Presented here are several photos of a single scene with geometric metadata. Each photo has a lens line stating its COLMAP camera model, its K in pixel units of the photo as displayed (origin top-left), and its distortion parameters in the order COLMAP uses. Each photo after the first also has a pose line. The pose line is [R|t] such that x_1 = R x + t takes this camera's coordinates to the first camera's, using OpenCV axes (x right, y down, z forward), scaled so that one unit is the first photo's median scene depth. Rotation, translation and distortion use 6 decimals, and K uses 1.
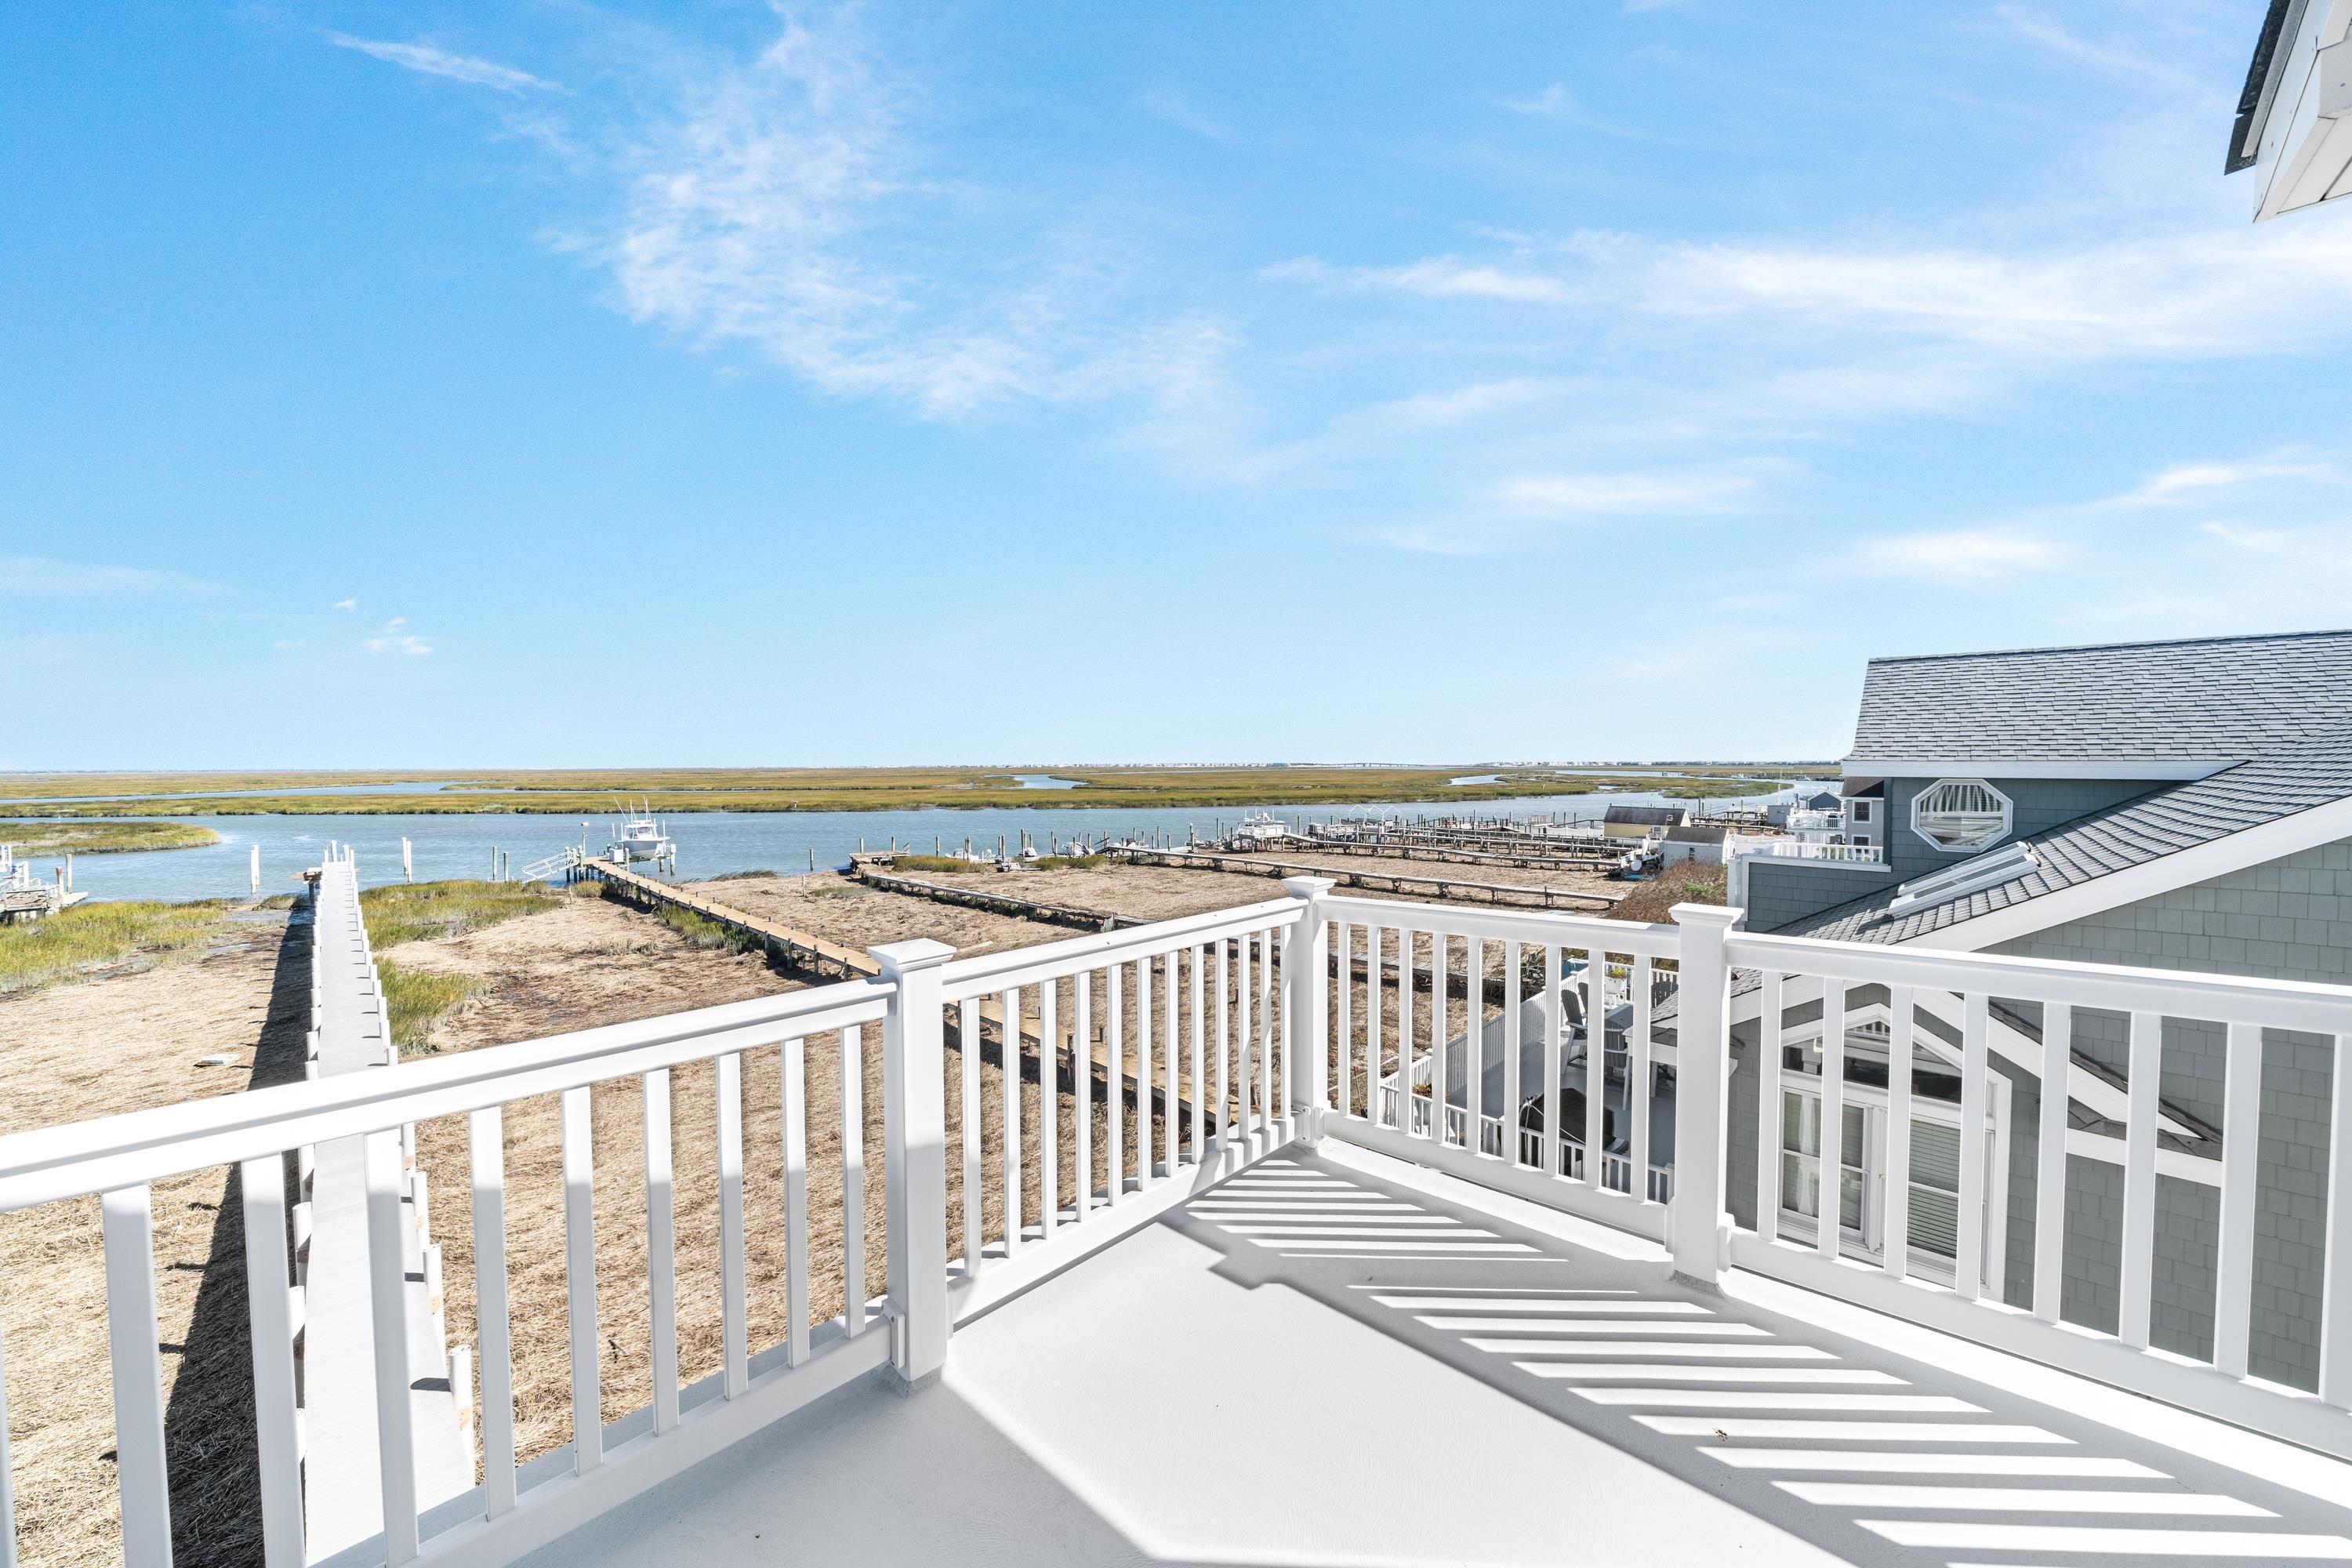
lens RADIAL K [[851.4, 0, 1168.9], [0, 851.4, 794.5], [0, 0, 1]] dist [-0.000870, -0.000401]
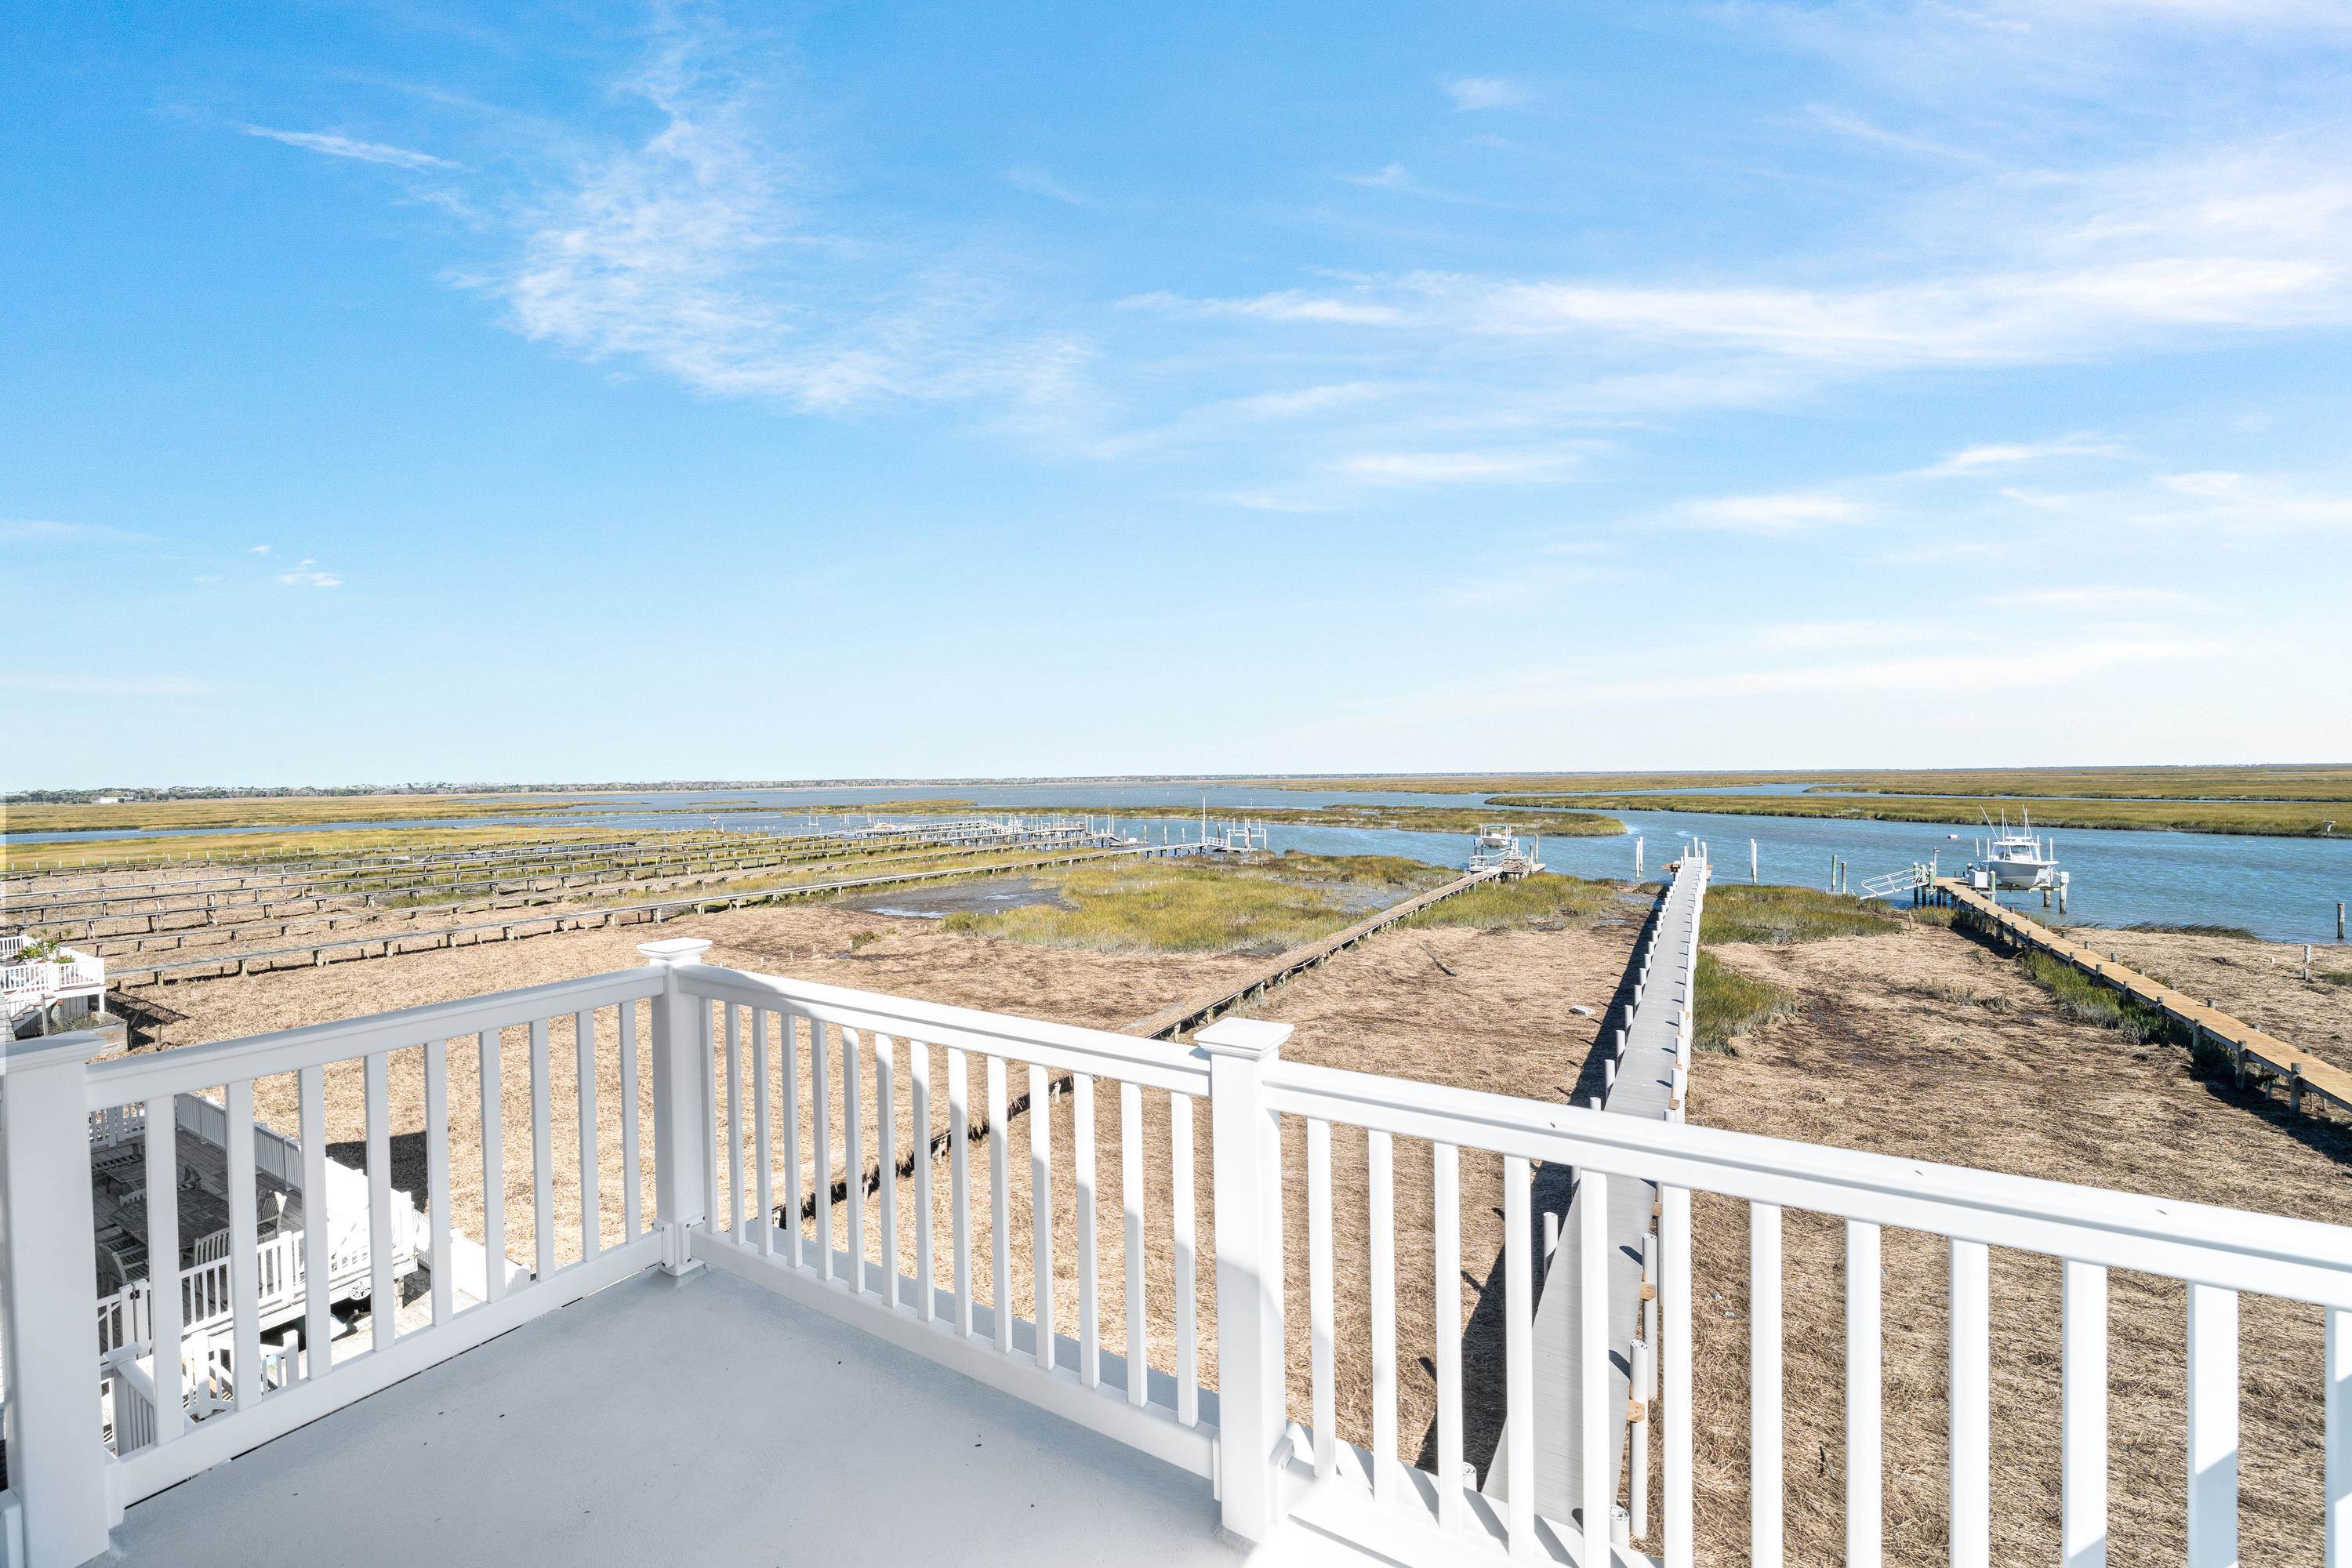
lens RADIAL K [[961.4, 0, 1176.0], [0, 961.4, 784.0], [0, 0, 1]] dist [0.000232, 0.000193]
pose [[0.222219, 0.008744, -0.974958, 0.063905], [-0.022862, 0.999732, 0.003755, -0.003104], [0.974729, 0.021455, 0.222359, 0.080730]]
